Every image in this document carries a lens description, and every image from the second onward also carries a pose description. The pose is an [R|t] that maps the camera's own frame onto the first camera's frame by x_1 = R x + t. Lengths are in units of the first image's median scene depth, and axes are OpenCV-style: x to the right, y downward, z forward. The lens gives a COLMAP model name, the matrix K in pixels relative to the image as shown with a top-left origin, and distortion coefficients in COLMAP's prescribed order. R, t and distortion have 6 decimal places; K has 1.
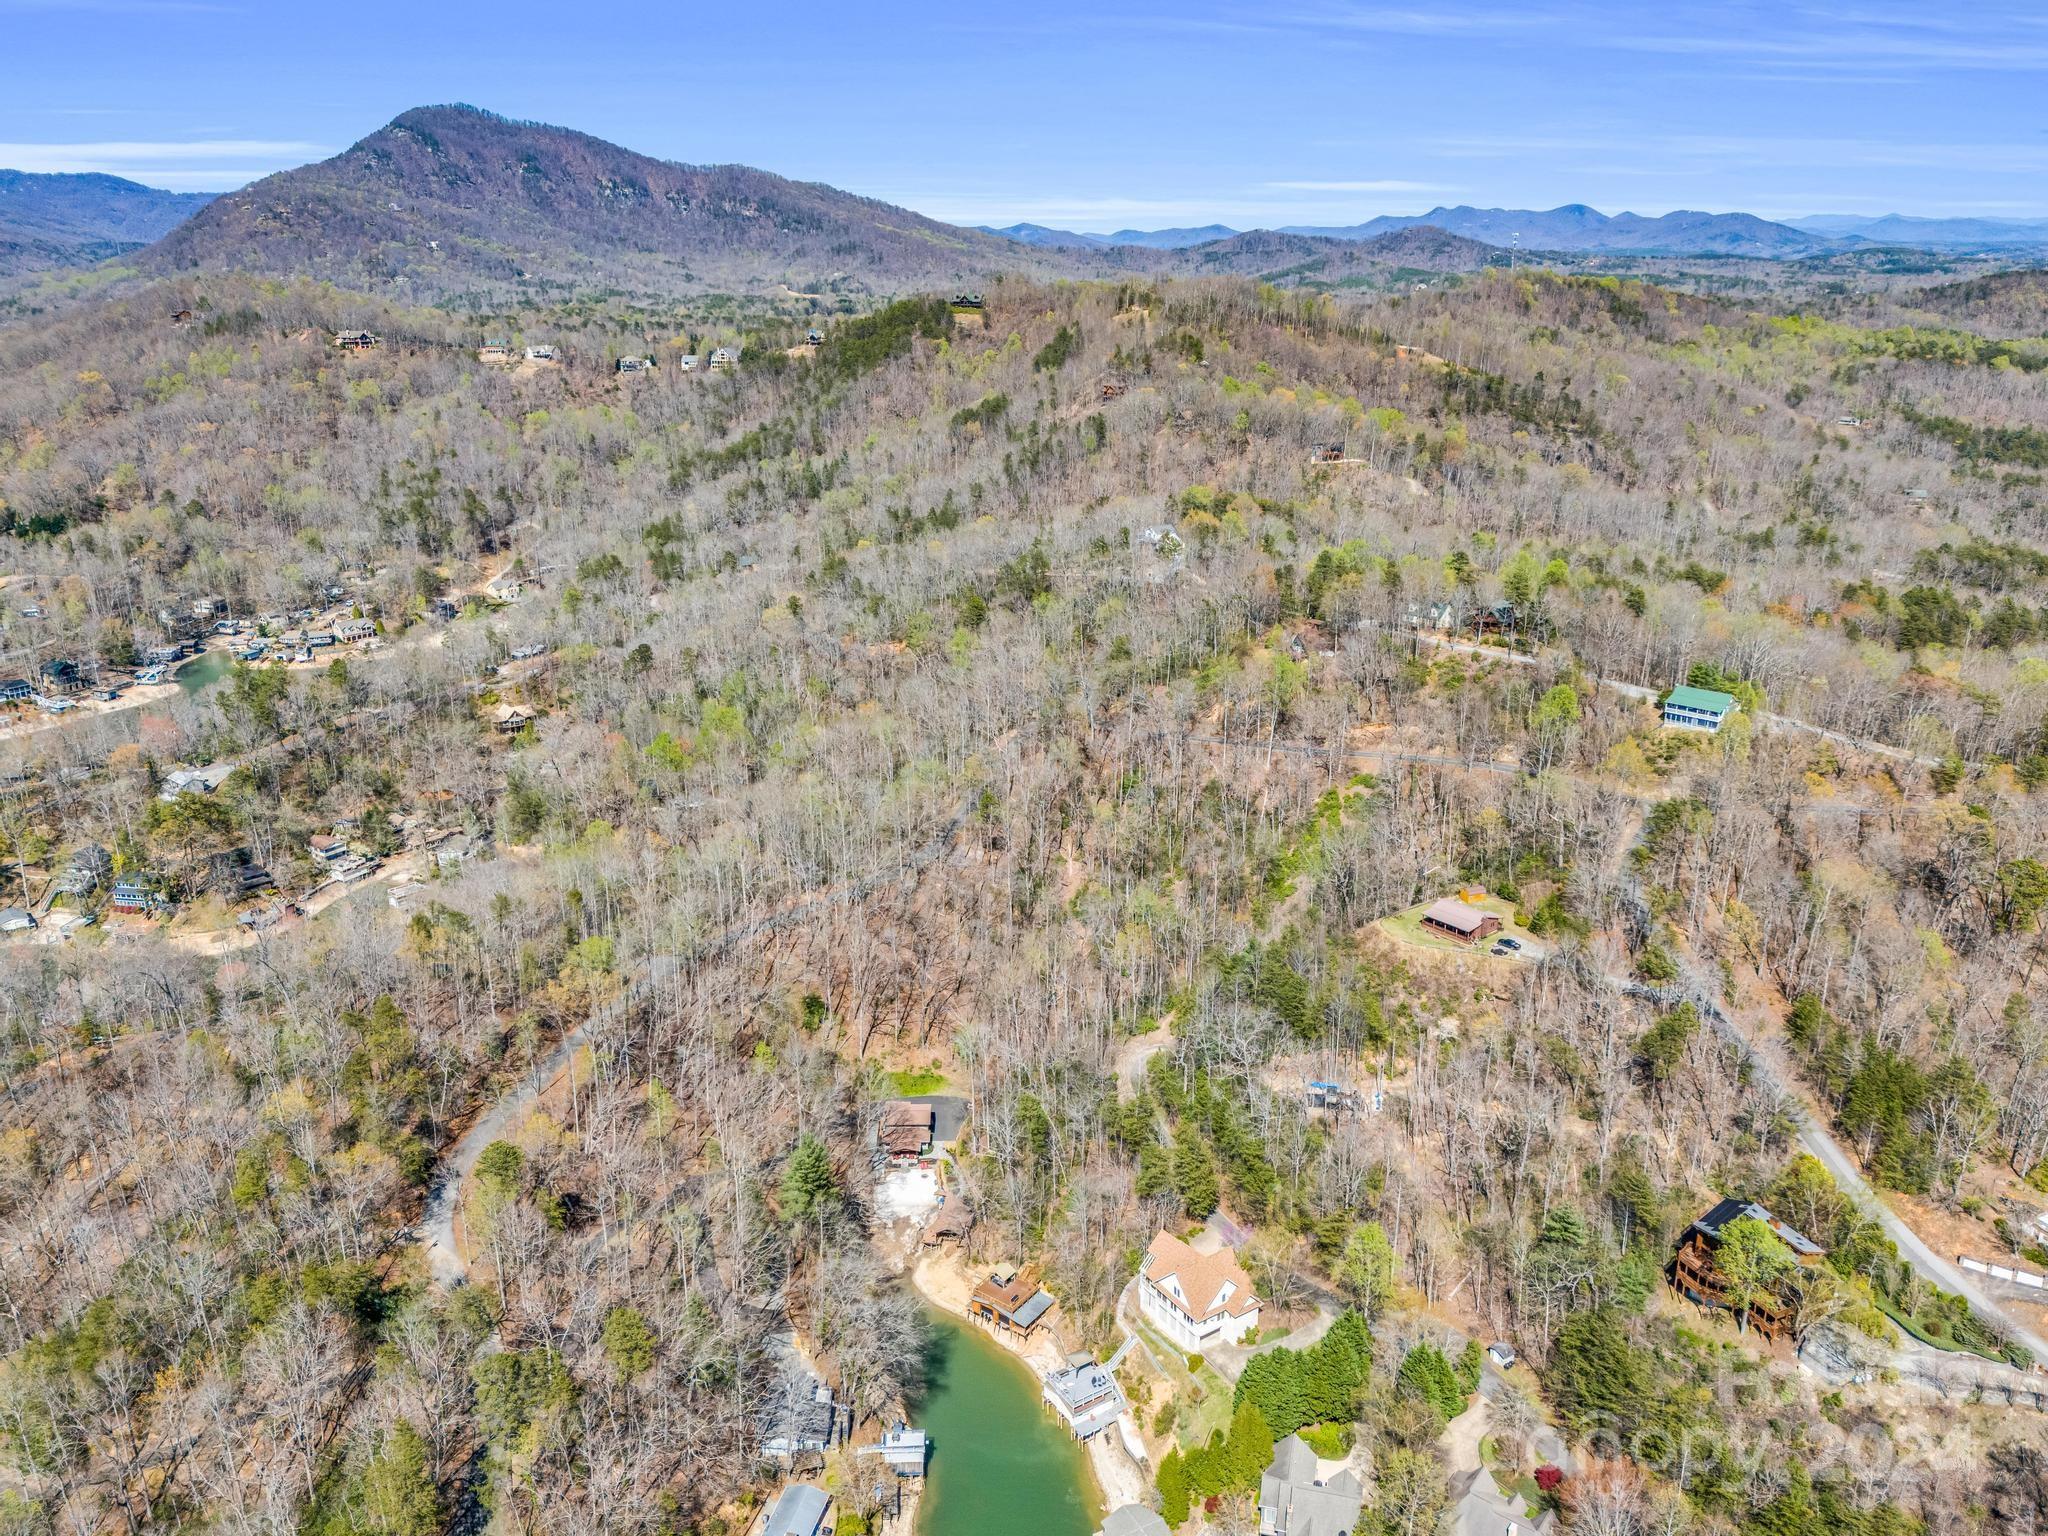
lens RADIAL K [[1587.4, 0, 1034.8], [0, 1587.4, 751.3], [0, 0, 1]] dist [0.073961, -0.065269]
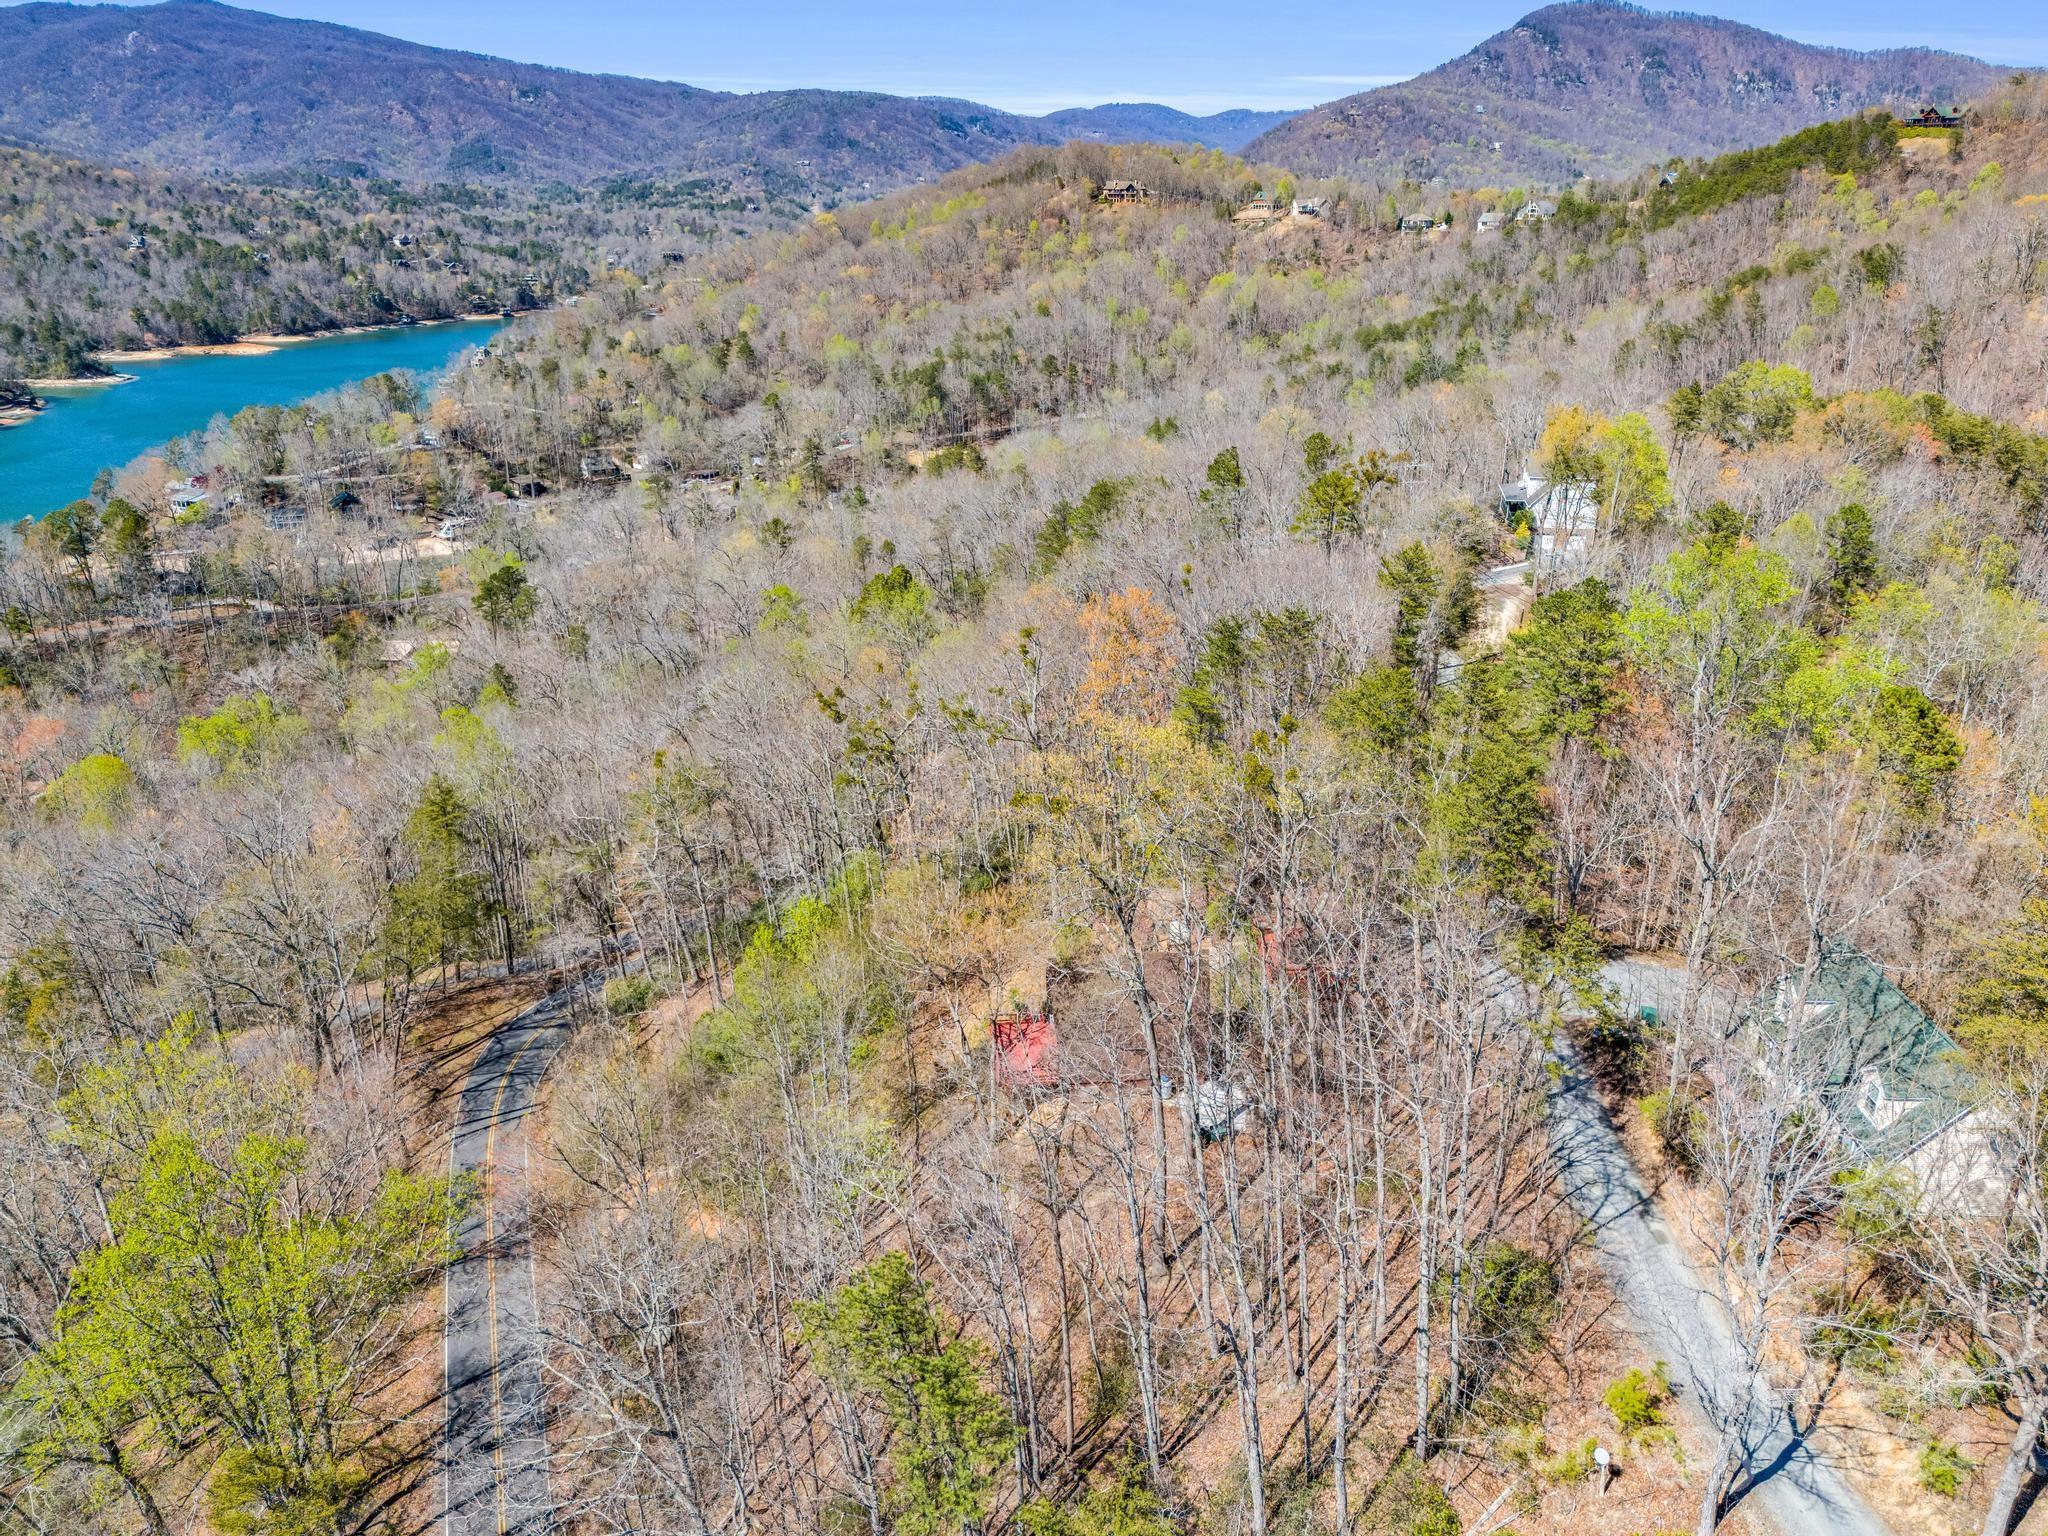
lens RADIAL K [[1585.7, 0, 1033.7], [0, 1585.7, 763.4], [0, 0, 1]] dist [0.082742, -0.068249]
pose [[0.773469, 0.219603, -0.594576, 0.037758], [-0.196741, 0.974909, 0.104141, -0.012181], [0.602527, 0.036428, 0.797267, 0.099762]]
